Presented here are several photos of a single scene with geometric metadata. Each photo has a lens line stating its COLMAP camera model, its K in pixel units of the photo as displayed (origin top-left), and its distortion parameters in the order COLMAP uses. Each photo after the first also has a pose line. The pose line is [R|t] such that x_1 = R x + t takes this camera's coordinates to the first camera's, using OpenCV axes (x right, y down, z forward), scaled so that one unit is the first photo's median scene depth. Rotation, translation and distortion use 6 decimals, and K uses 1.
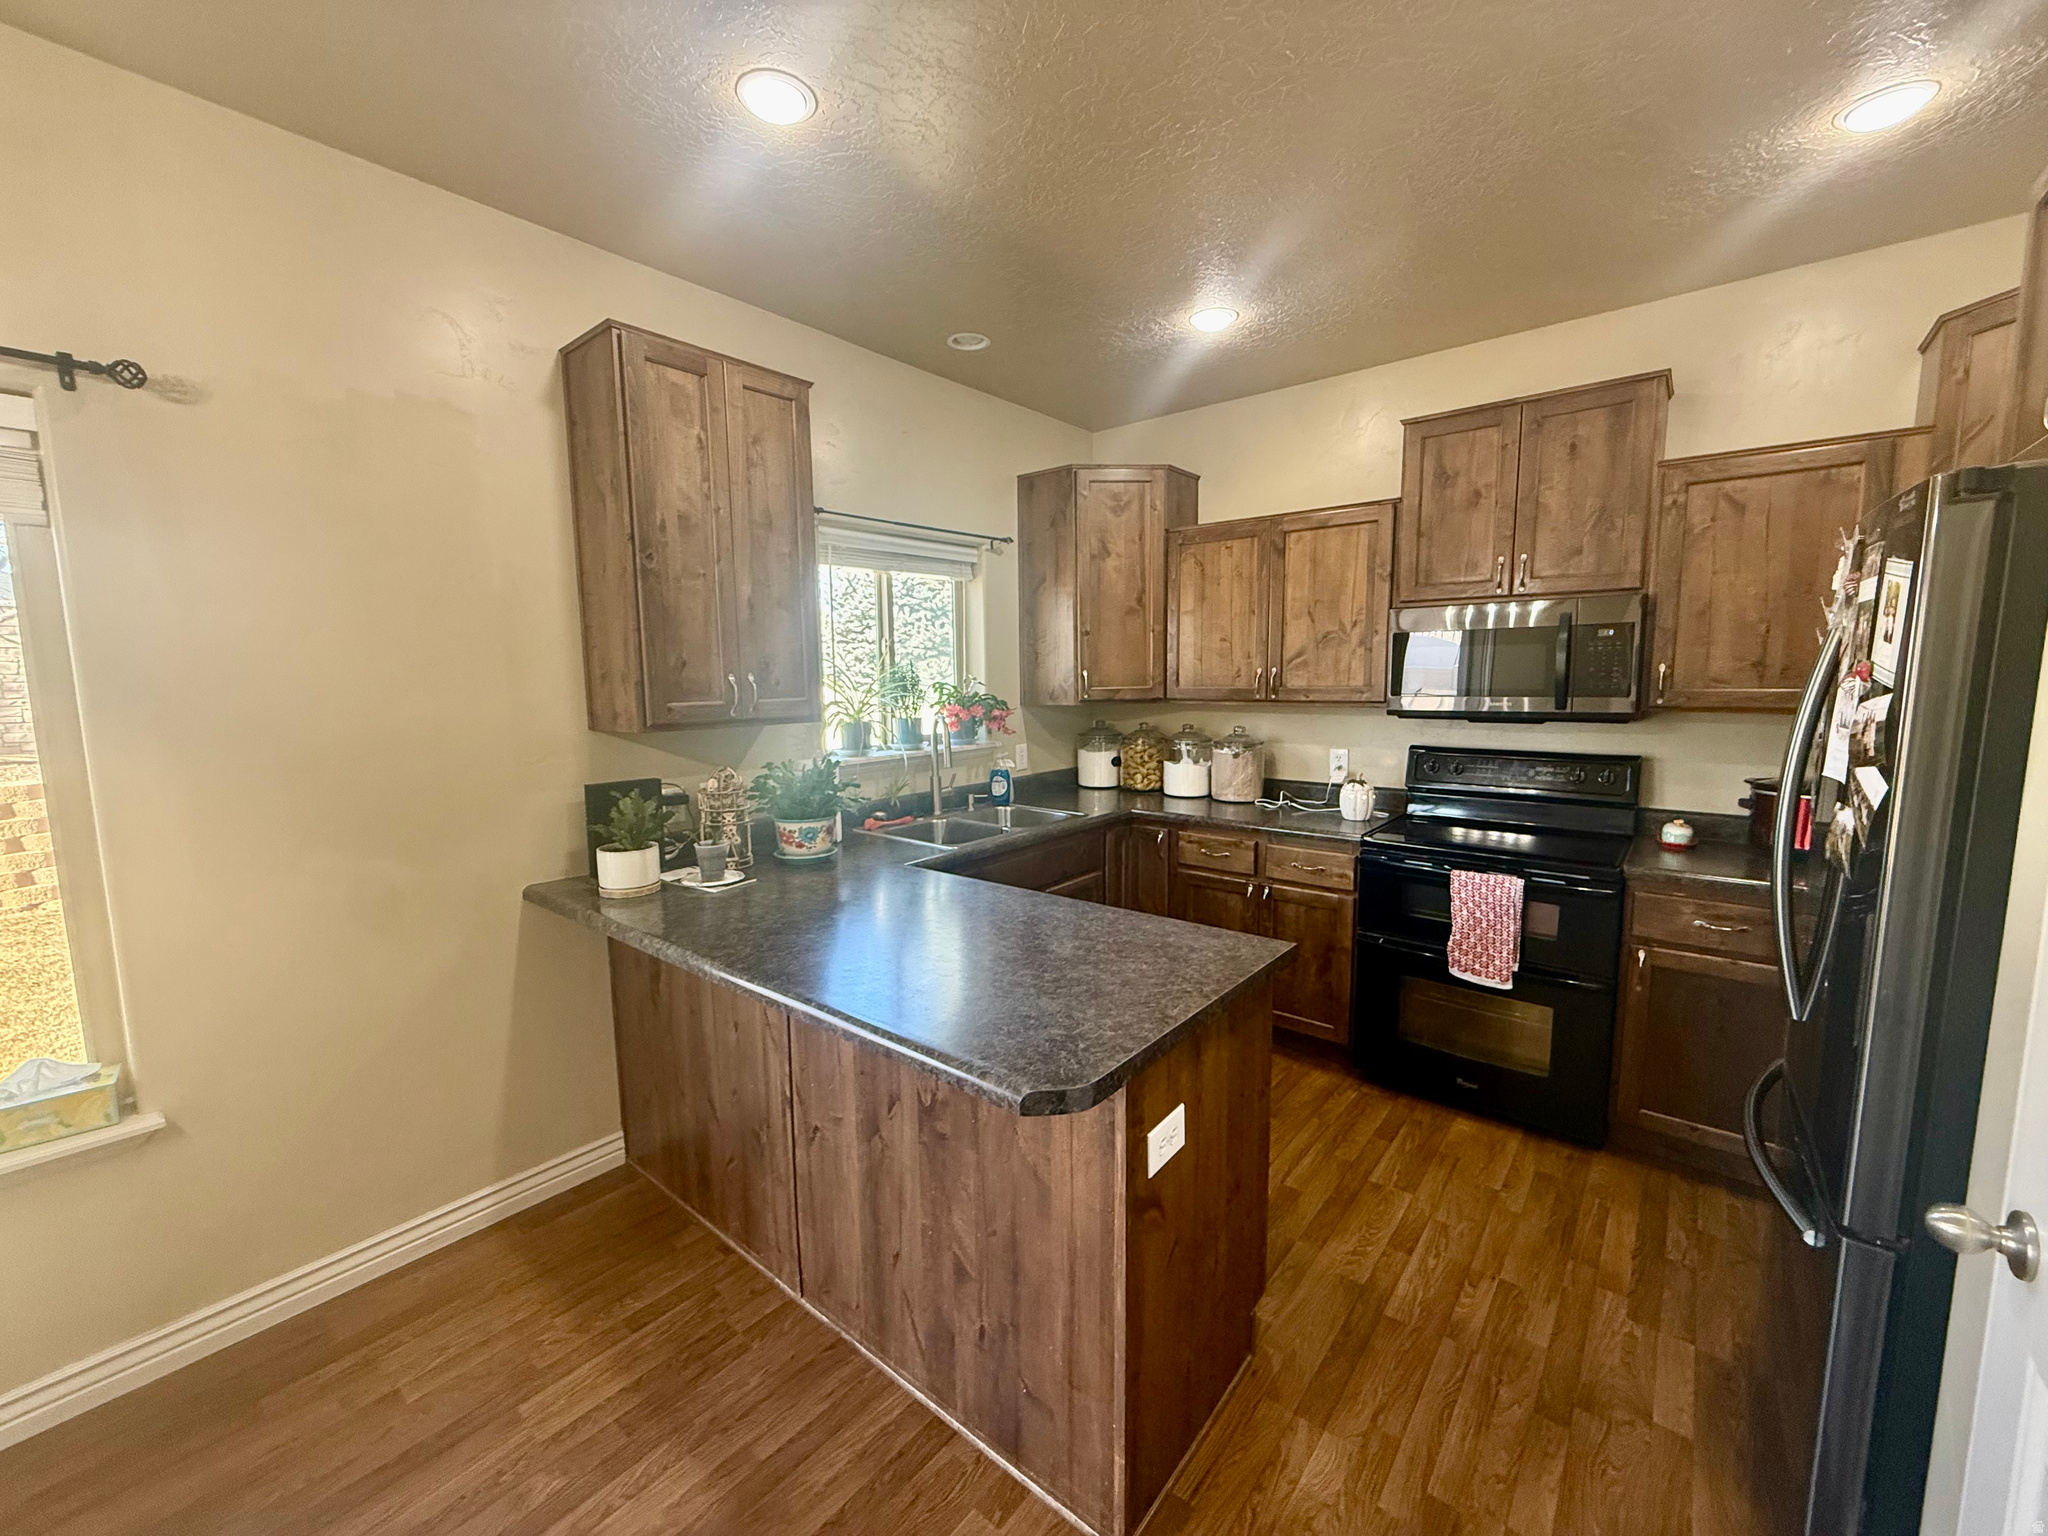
lens RADIAL K [[825.6, 0, 1014.7], [0, 825.6, 773.8], [0, 0, 1]] dist [0.003807, -0.000210]
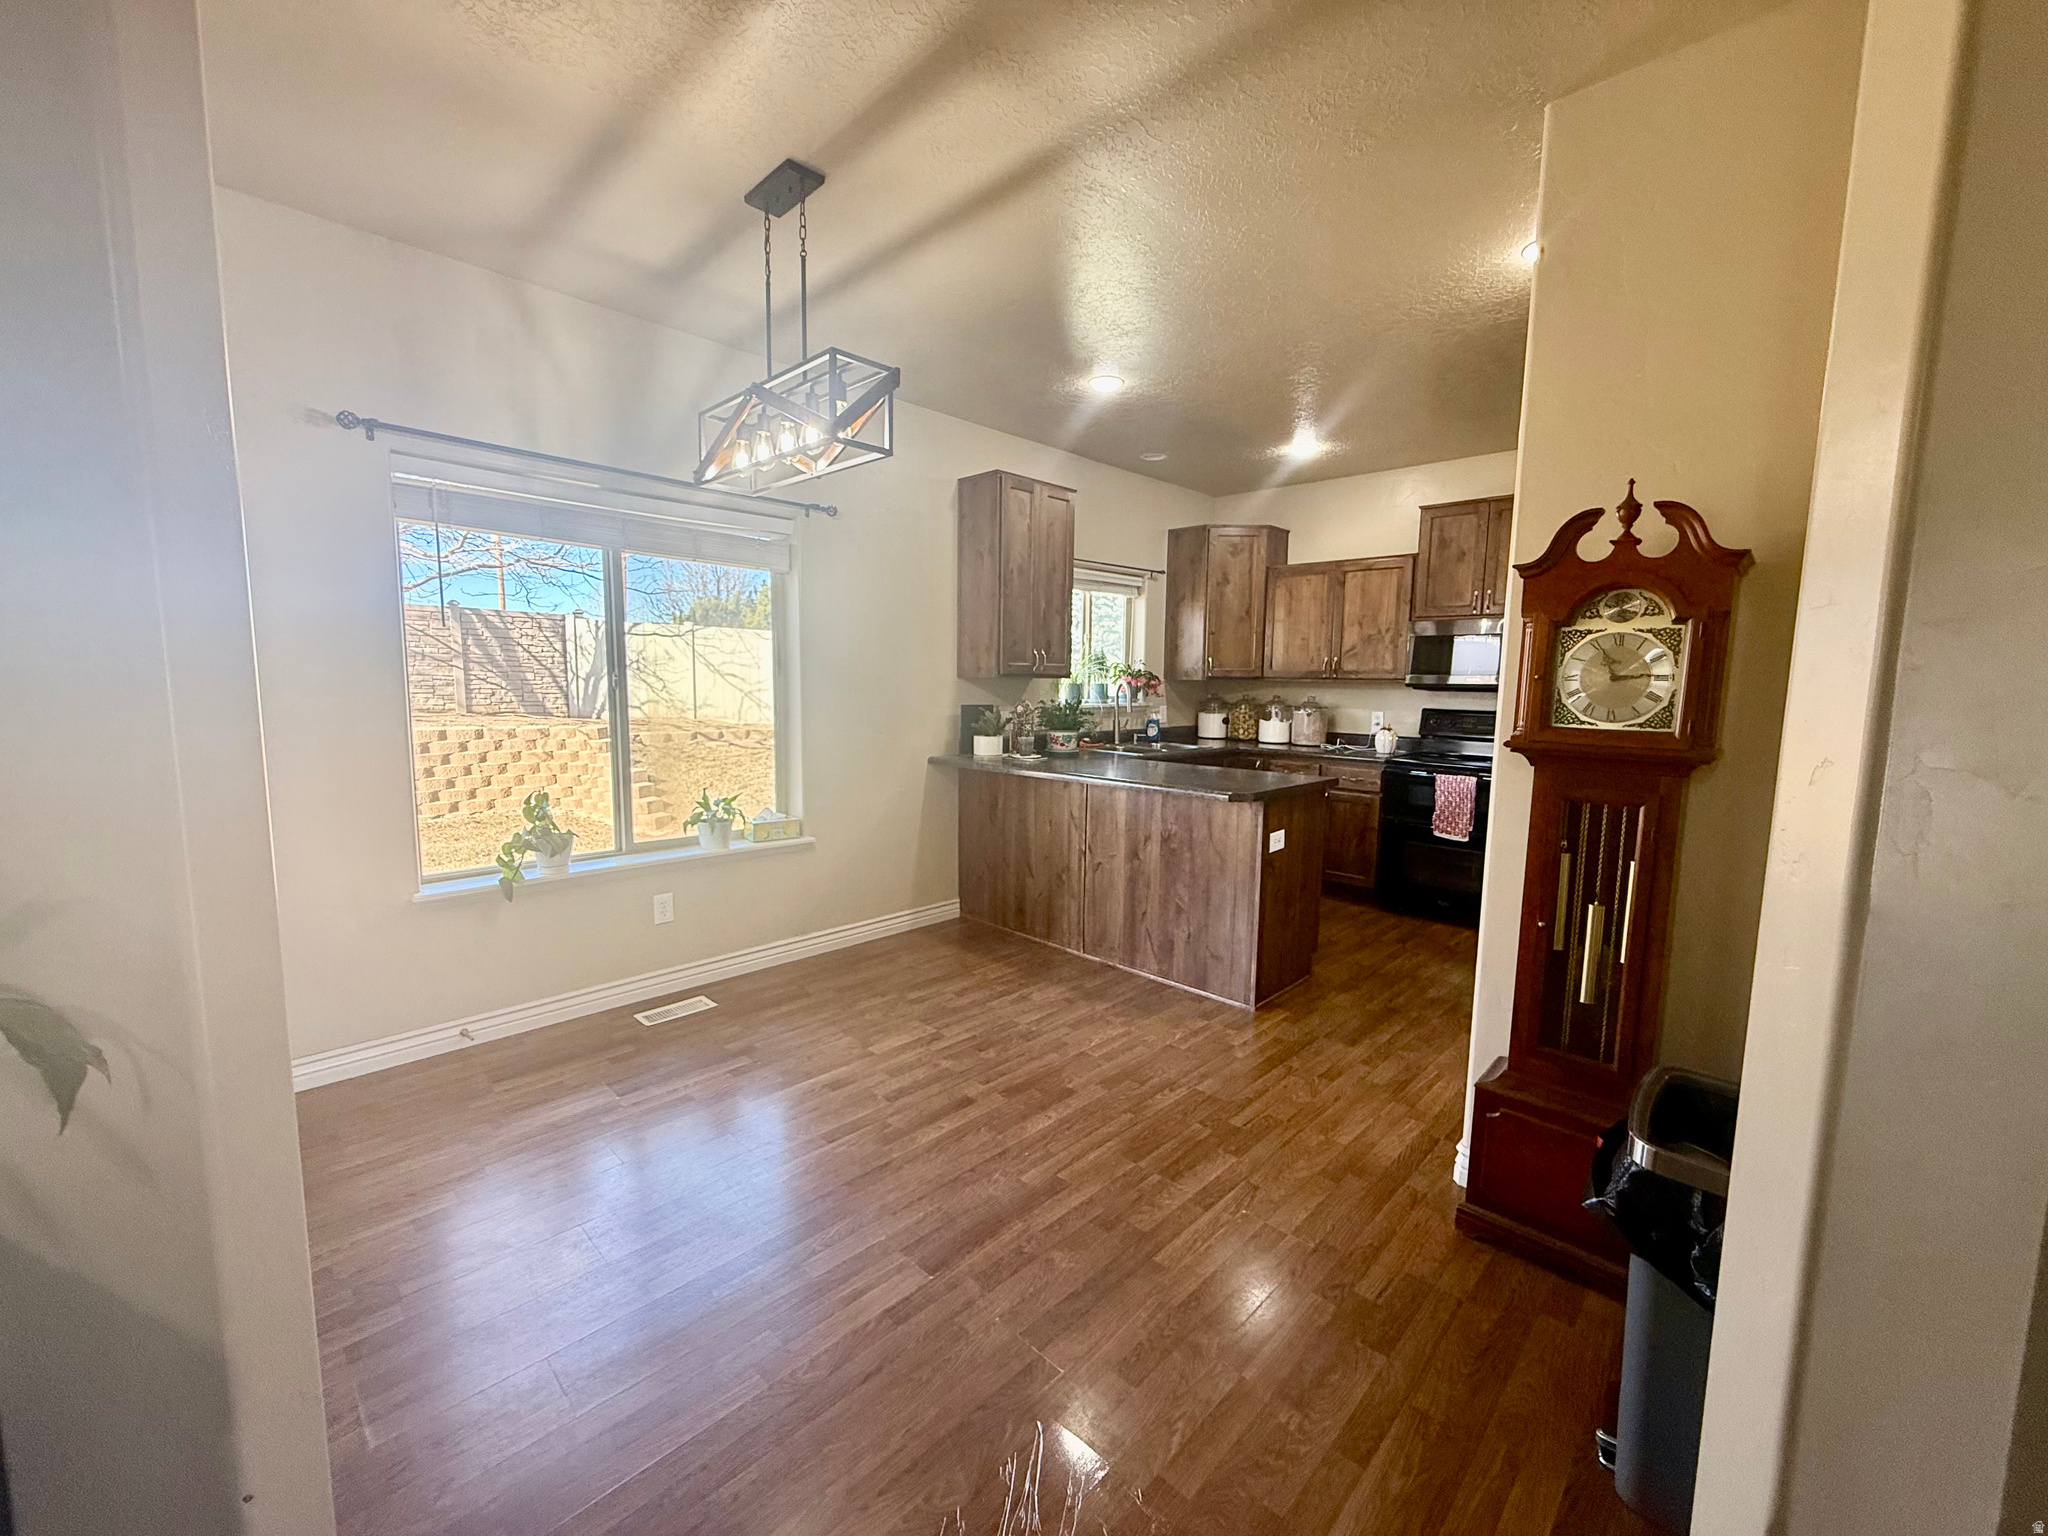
lens RADIAL K [[825.6, 0, 1016.7], [0, 825.6, 771.9], [0, 0, 1]] dist [0.003807, -0.000210]
pose [[0.996799, 0.032934, -0.072844, -0.170149], [-0.033553, 0.999410, -0.007292, 0.122406], [0.072560, 0.009713, 0.997317, -0.613458]]
